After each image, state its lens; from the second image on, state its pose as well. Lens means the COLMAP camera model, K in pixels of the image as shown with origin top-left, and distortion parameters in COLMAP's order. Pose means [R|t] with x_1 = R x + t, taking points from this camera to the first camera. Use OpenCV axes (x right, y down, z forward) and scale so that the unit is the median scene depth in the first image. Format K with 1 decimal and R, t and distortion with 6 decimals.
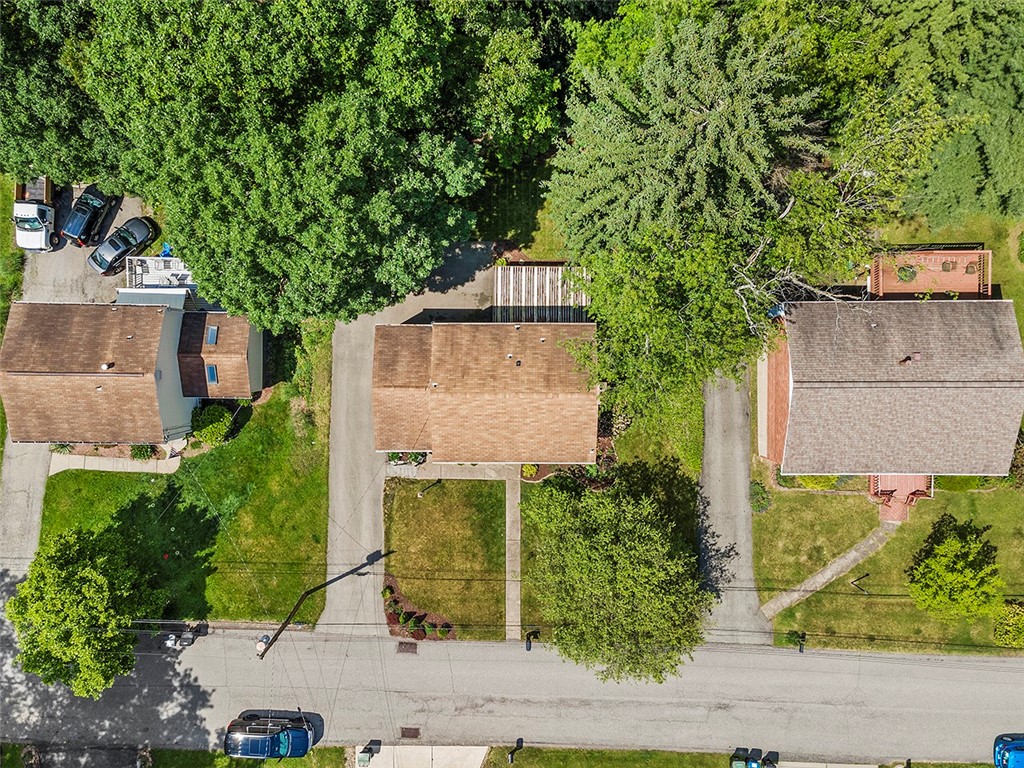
lens RADIAL K [[739.7, 0, 510.3], [0, 739.7, 378.4], [0, 0, 1]] dist [0.041876, 0.008045]
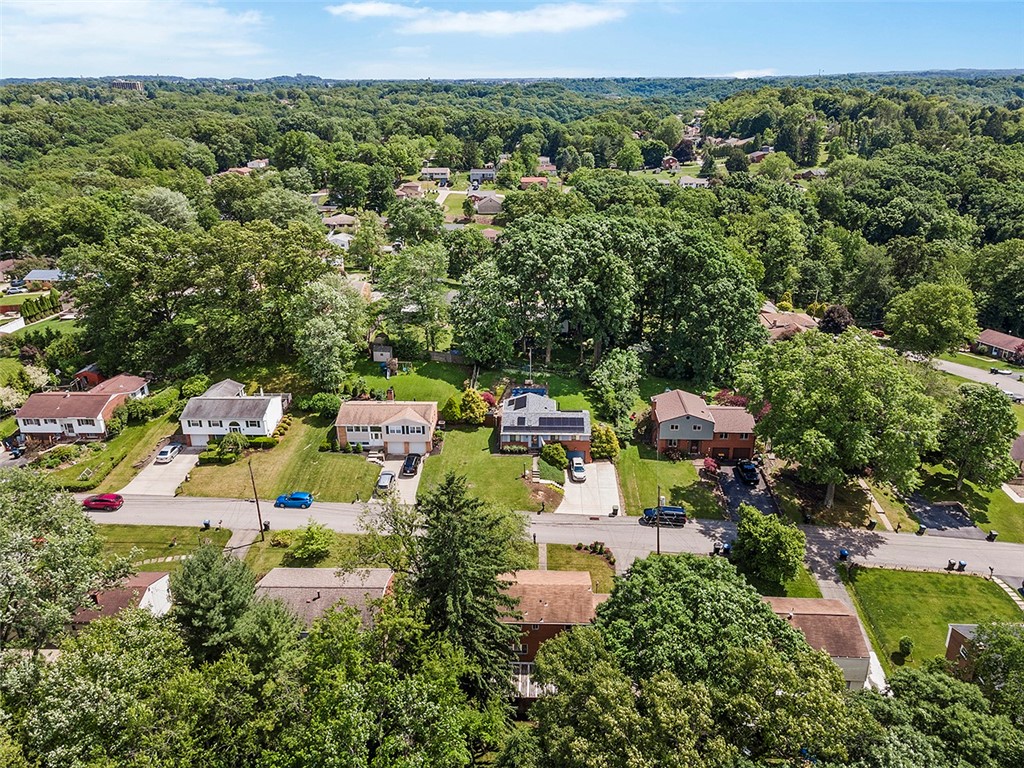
lens RADIAL K [[750.8, 0, 512.0], [0, 750.8, 384.0], [0, 0, 1]] dist [0.044307, 0.010795]
pose [[-0.998928, -0.007765, 0.045642, -0.002200], [0.045107, -0.385327, 0.921677, -1.238324], [0.010430, 0.922748, 0.385264, -0.093811]]
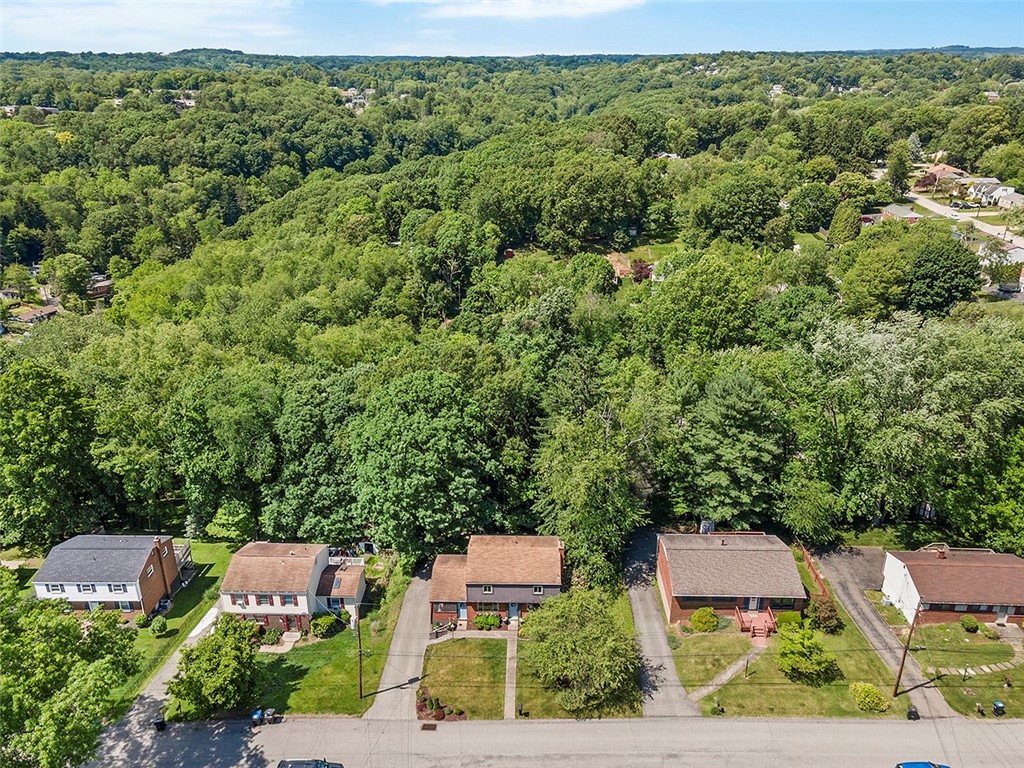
lens RADIAL K [[750.8, 0, 512.0], [0, 750.8, 384.0], [0, 0, 1]] dist [0.044307, 0.010795]
pose [[0.999695, 0.005636, -0.024058, 0.038011], [-0.024422, 0.373294, -0.927392, 1.391258], [0.003754, 0.927696, 0.373318, -0.067059]]
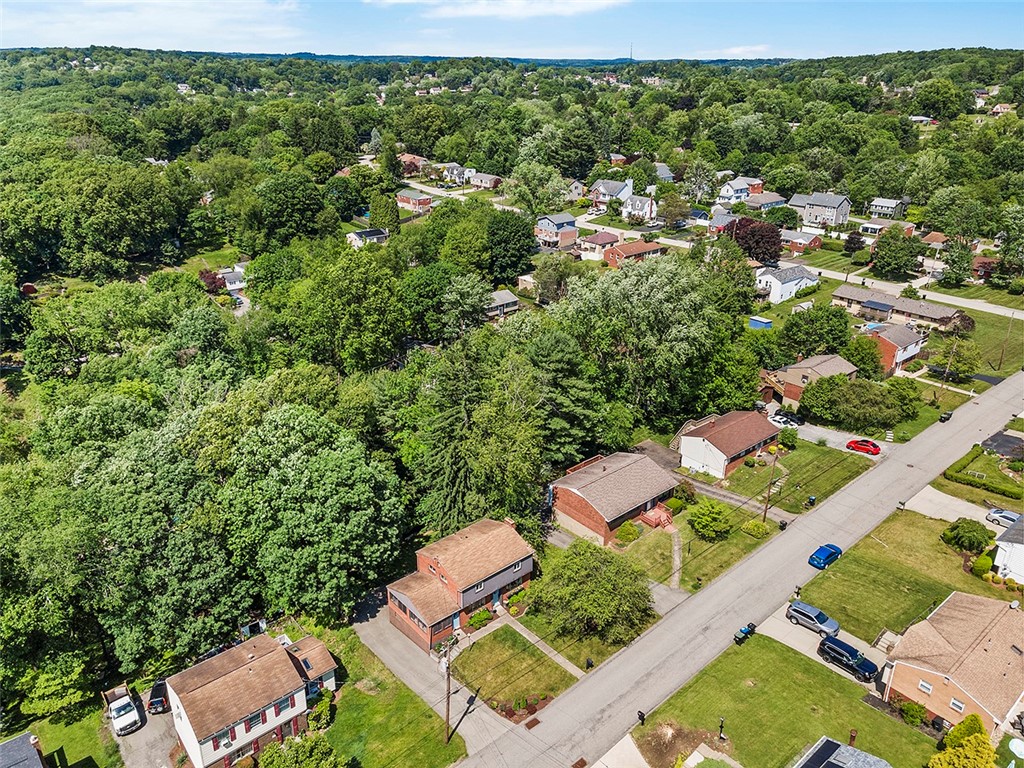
lens RADIAL K [[739.7, 0, 510.3], [0, 739.7, 378.4], [0, 0, 1]] dist [0.041876, 0.008045]
pose [[0.763630, -0.251508, 0.594653, -0.813291], [0.645560, 0.281687, -0.709863, 1.118837], [0.011030, 0.925957, 0.377469, -0.074720]]
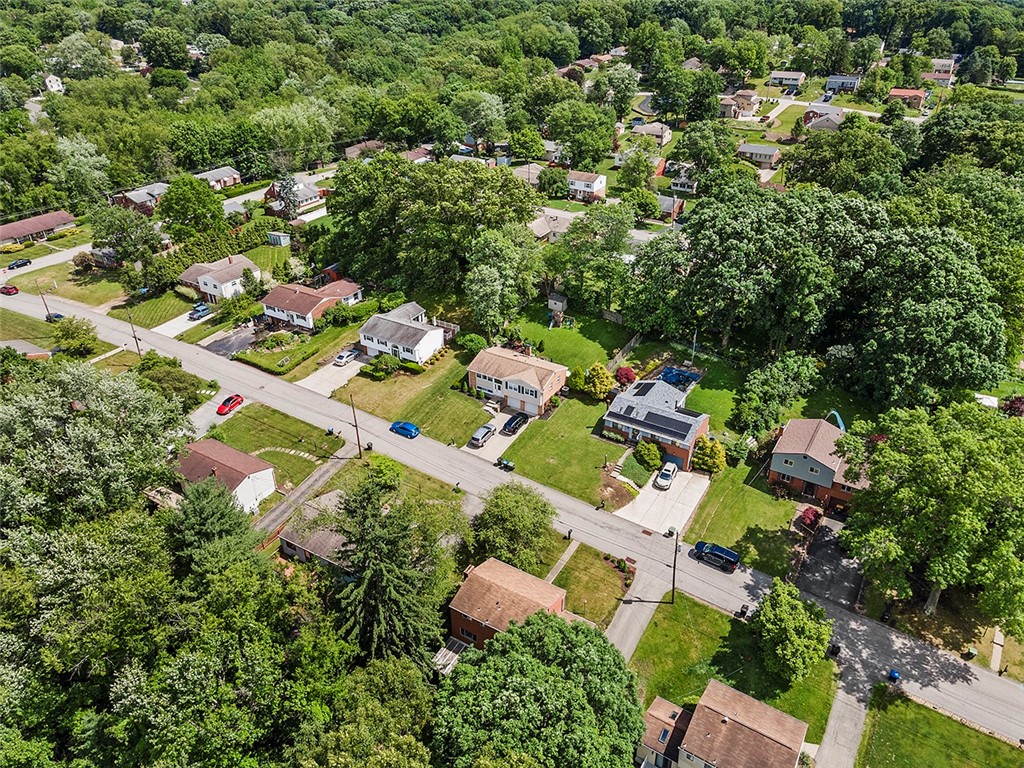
lens RADIAL K [[739.7, 0, 510.3], [0, 739.7, 378.4], [0, 0, 1]] dist [0.041876, 0.008045]
pose [[-0.849557, -0.261431, 0.458155, -0.615755], [0.527345, -0.441709, 0.725810, -0.940976], [0.012621, 0.858223, 0.513121, -0.338833]]
